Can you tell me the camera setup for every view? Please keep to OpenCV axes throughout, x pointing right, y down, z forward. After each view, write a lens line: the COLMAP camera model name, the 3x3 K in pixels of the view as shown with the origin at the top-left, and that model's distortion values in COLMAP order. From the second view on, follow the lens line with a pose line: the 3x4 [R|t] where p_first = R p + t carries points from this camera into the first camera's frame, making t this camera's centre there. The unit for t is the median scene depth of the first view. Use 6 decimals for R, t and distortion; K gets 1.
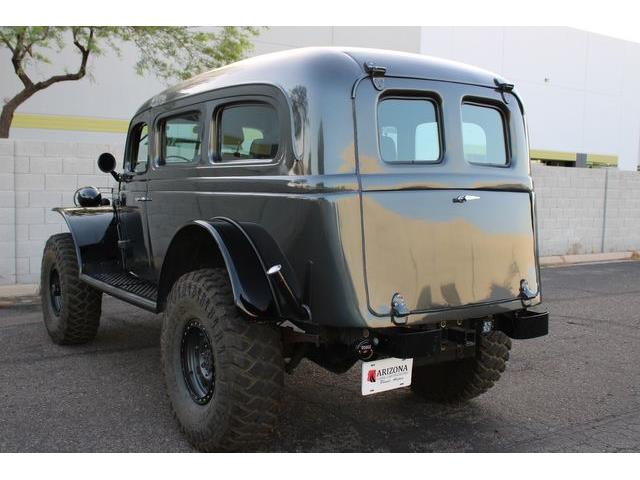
lens RADIAL K [[785.8, 0, 321.4], [0, 785.8, 235.6], [0, 0, 1]] dist [-0.014046, 0.000000]
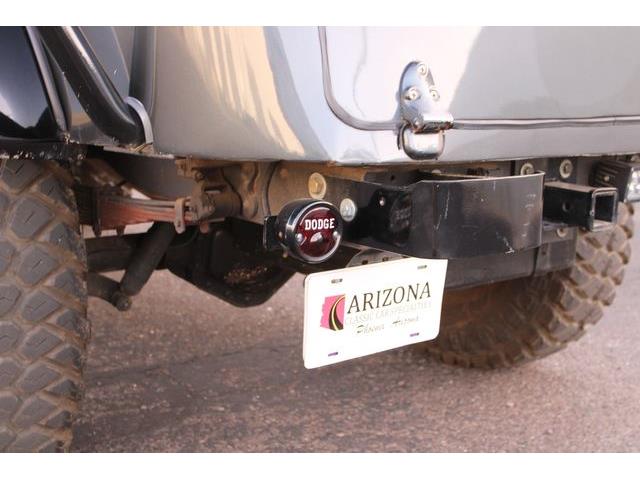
lens RADIAL K [[1046.2, 0, 322.0], [0, 1046.2, 242.4], [0, 0, 1]] dist [-0.008304, 0.000000]
pose [[0.996871, 0.004992, 0.078888, 0.023430], [-0.013255, 0.994430, 0.104560, 0.101051], [-0.077927, -0.105278, 0.991385, 0.553434]]
